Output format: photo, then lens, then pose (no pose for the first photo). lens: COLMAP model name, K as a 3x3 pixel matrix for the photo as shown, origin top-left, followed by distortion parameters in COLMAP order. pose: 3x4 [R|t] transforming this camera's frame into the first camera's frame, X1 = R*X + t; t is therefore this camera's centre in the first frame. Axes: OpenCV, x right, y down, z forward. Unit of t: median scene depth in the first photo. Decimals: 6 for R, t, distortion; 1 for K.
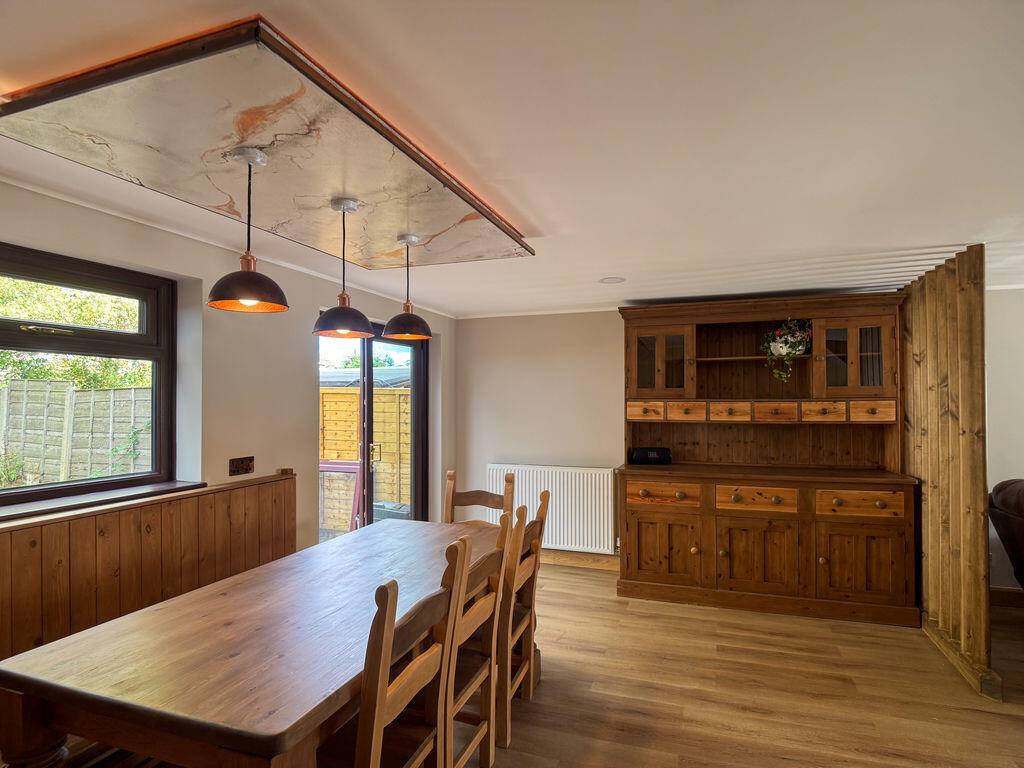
lens RADIAL K [[544.5, 0, 512.0], [0, 544.5, 384.0], [0, 0, 1]] dist [0.007218, -0.023289]
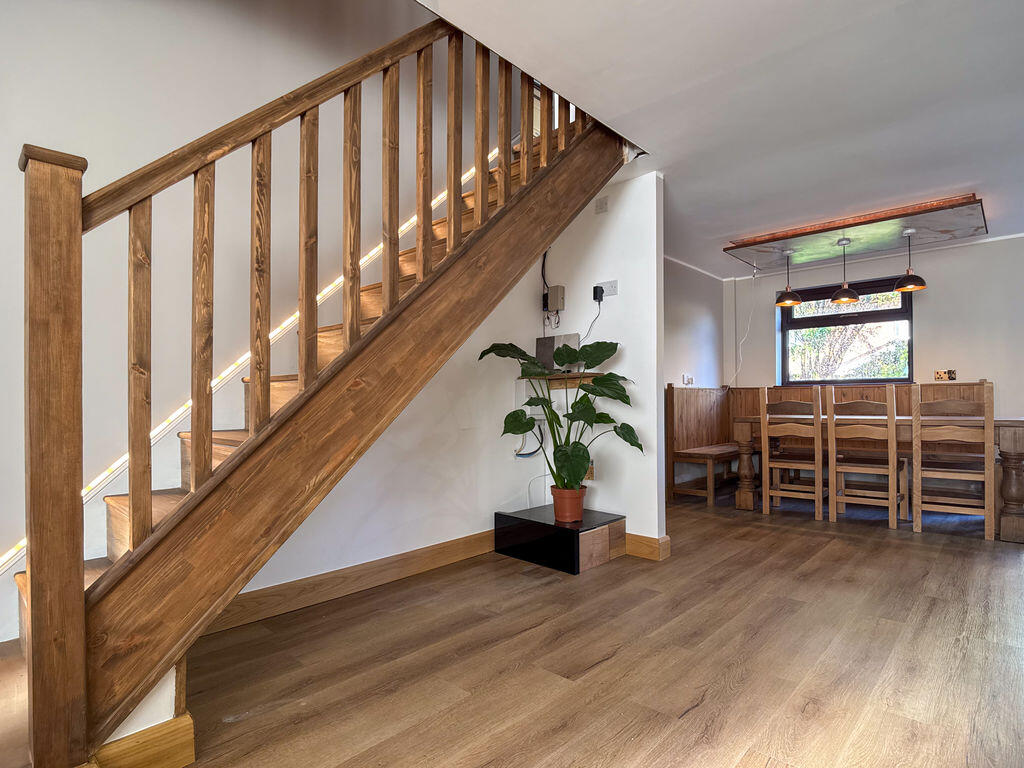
lens RADIAL K [[551.3, 0, 509.4], [0, 551.3, 399.3], [0, 0, 1]] dist [0.025044, -0.031679]
pose [[-0.405626, 0.006206, -0.914018, 1.704370], [0.034658, 0.999362, -0.008595, 0.203338], [0.913382, -0.035165, -0.405583, 0.475320]]
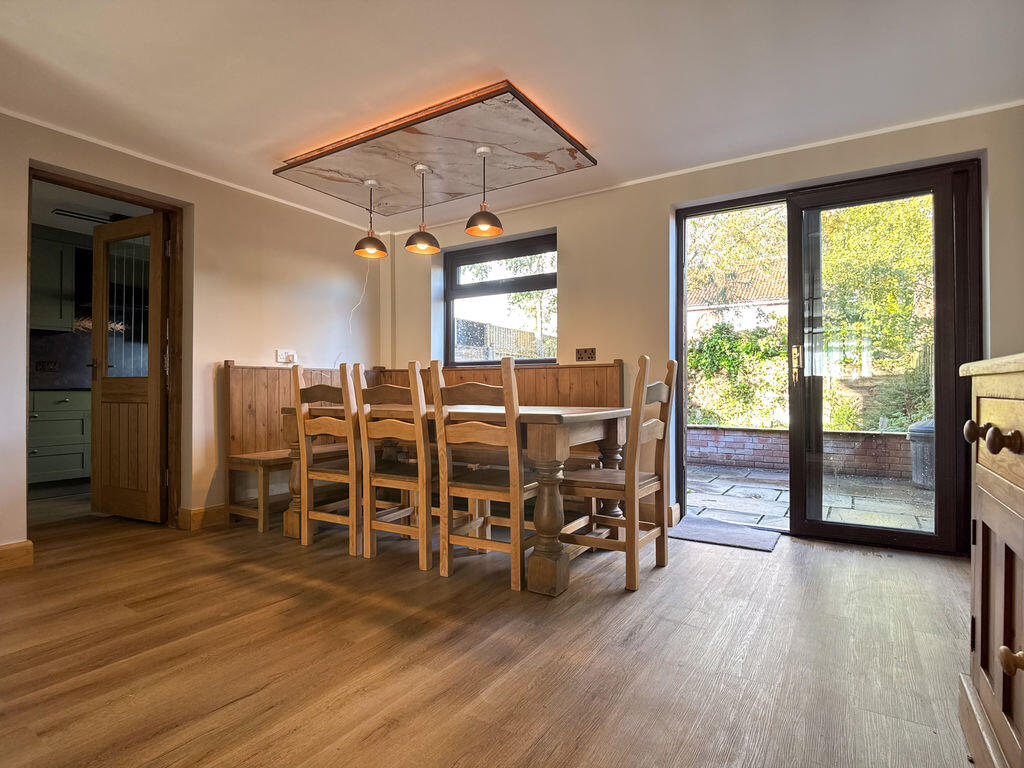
lens RADIAL K [[544.5, 0, 512.0], [0, 544.5, 384.0], [0, 0, 1]] dist [0.007218, -0.023289]
pose [[-0.213703, -0.000224, -0.976899, 0.896695], [0.030096, 0.999524, -0.006812, 0.240632], [0.976435, -0.030856, -0.213595, 1.177438]]
